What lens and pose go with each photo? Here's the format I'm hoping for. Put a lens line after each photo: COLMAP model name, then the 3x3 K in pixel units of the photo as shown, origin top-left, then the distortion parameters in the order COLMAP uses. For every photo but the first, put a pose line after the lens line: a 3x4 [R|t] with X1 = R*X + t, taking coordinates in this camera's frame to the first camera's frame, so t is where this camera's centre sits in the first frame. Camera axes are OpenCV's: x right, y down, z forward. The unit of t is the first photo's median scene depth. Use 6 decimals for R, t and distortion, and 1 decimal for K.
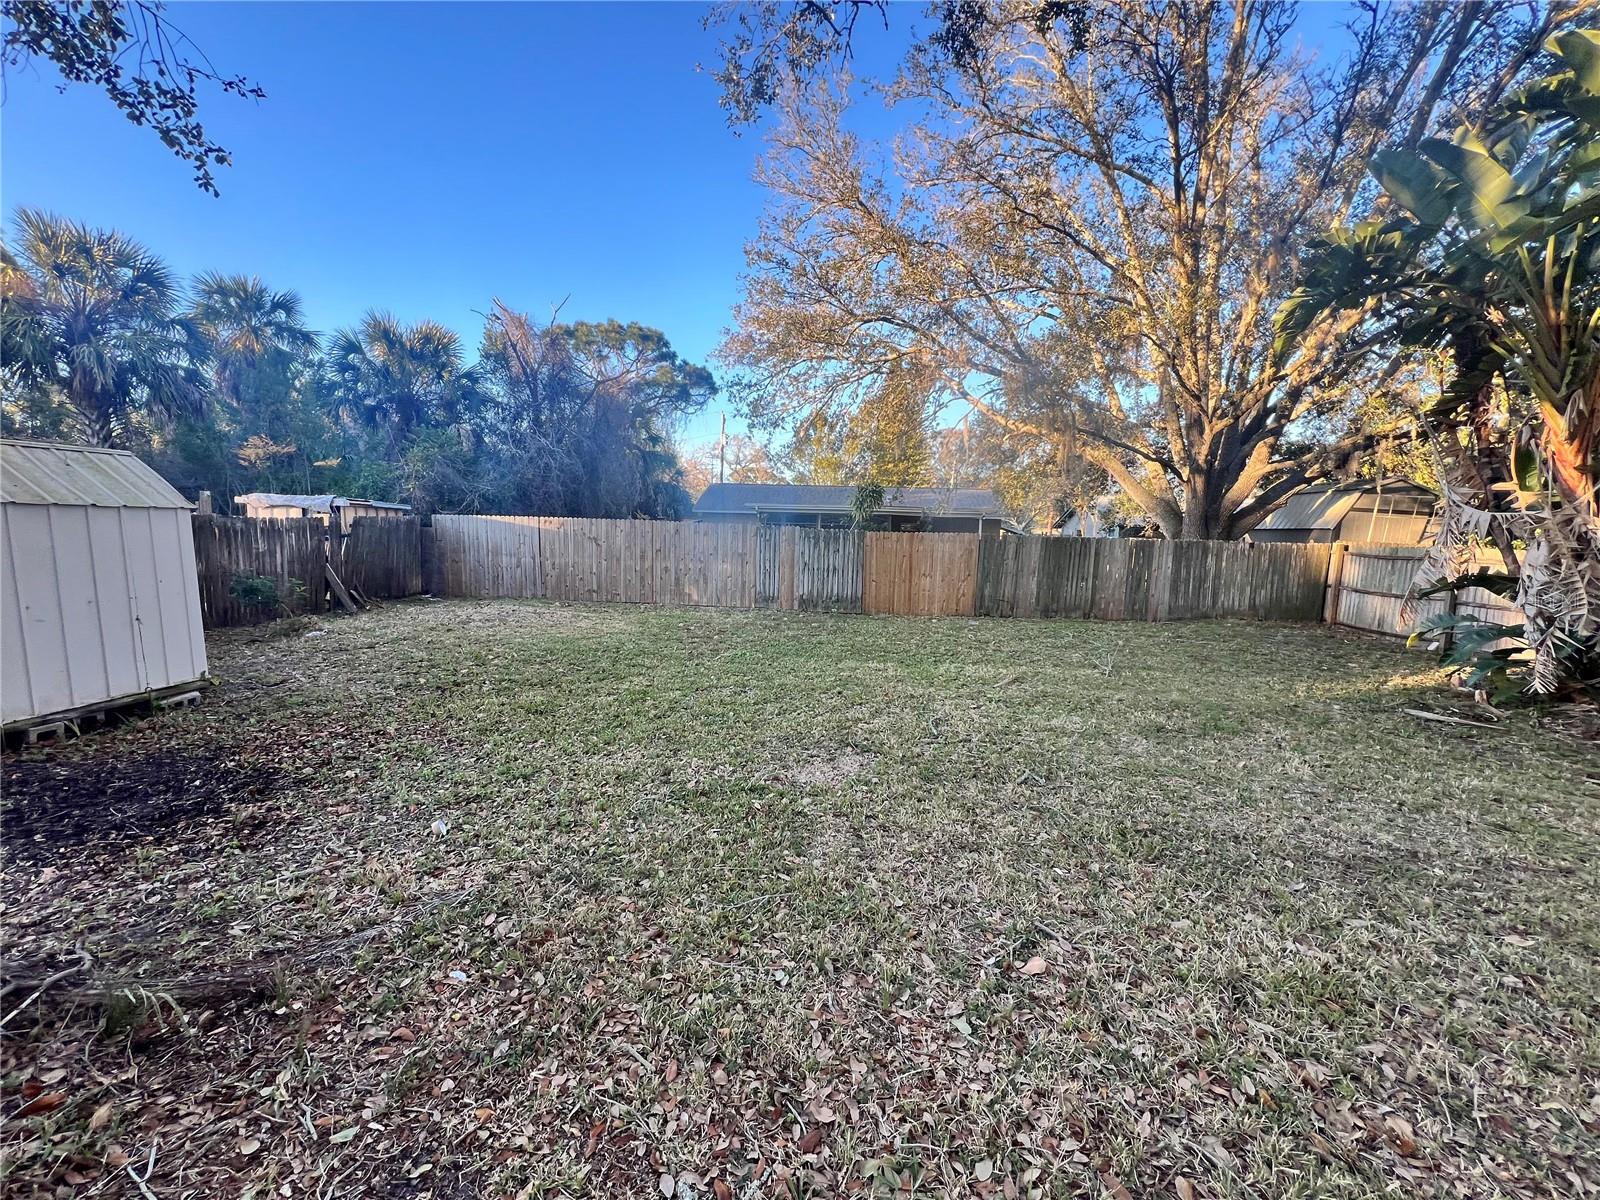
lens RADIAL K [[639.0, 0, 799.0], [0, 639.0, 603.6], [0, 0, 1]] dist [-0.001272, 0.000161]
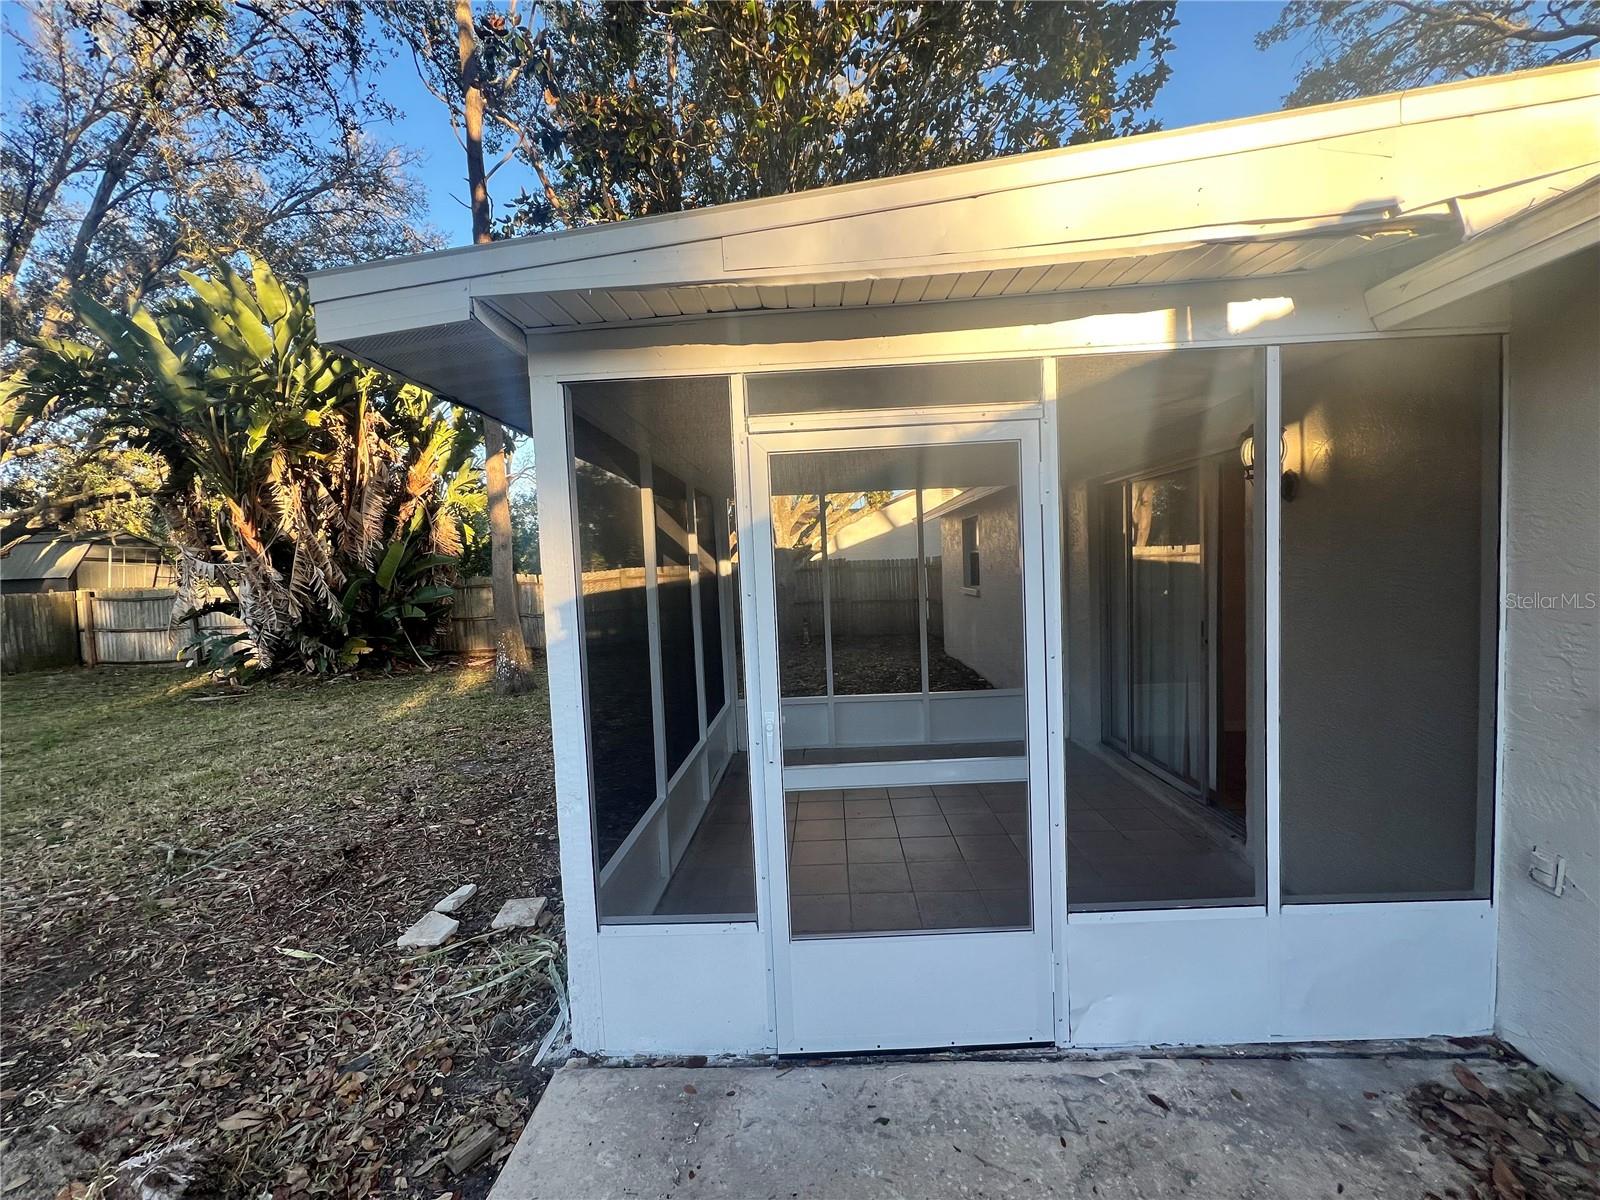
lens RADIAL K [[639.0, 0, 799.0], [0, 639.0, 603.6], [0, 0, 1]] dist [-0.001272, 0.000161]
pose [[-0.008697, -0.084533, 0.996383, -0.265873], [0.149989, 0.985037, 0.084879, 0.019154], [-0.988649, 0.150185, 0.004112, -0.220204]]
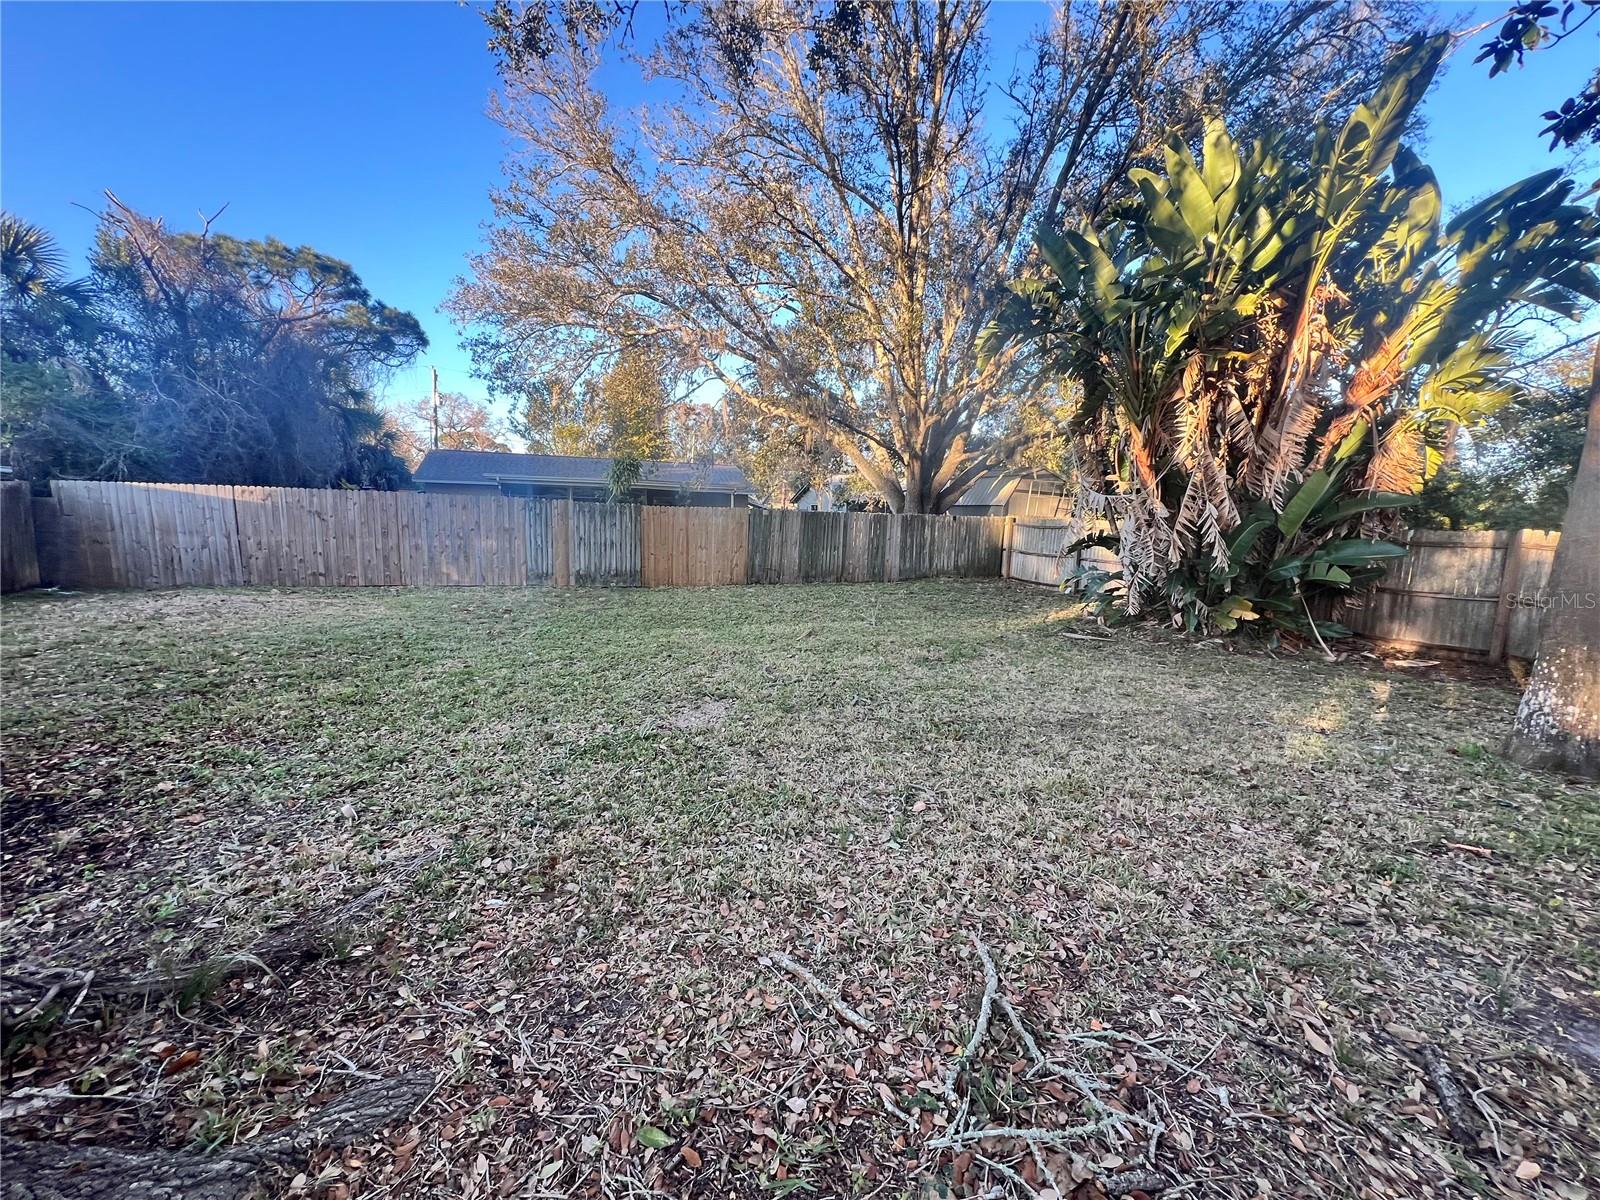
lens RADIAL K [[639.0, 0, 799.0], [0, 639.0, 603.6], [0, 0, 1]] dist [-0.001272, 0.000161]
pose [[0.917993, -0.055092, 0.392751, -0.081395], [0.039272, 0.998065, 0.048209, 0.003935], [-0.394647, -0.028831, 0.918380, -0.042037]]
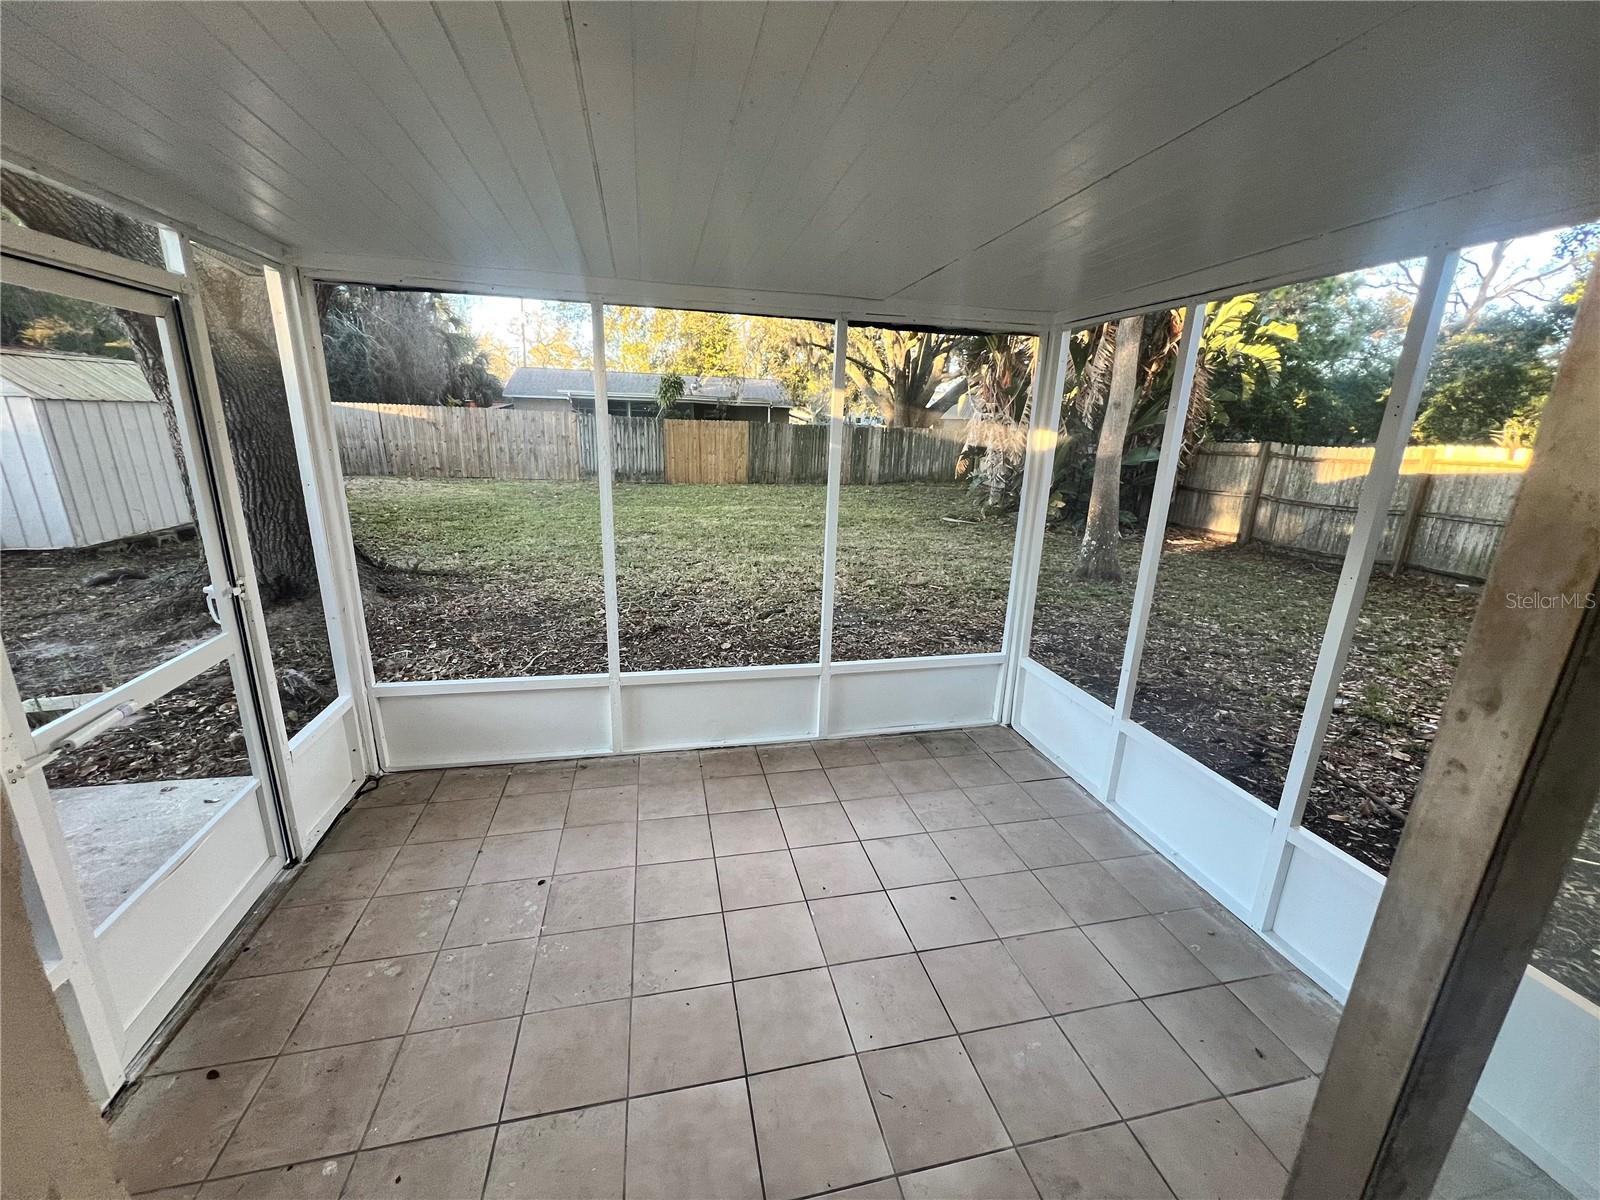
lens RADIAL K [[639.0, 0, 799.0], [0, 639.0, 603.6], [0, 0, 1]] dist [-0.001272, 0.000161]
pose [[0.962144, -0.067398, 0.264076, -0.001197], [0.020895, 0.984330, 0.175092, 0.039275], [-0.271739, -0.162946, 0.948476, -0.415276]]
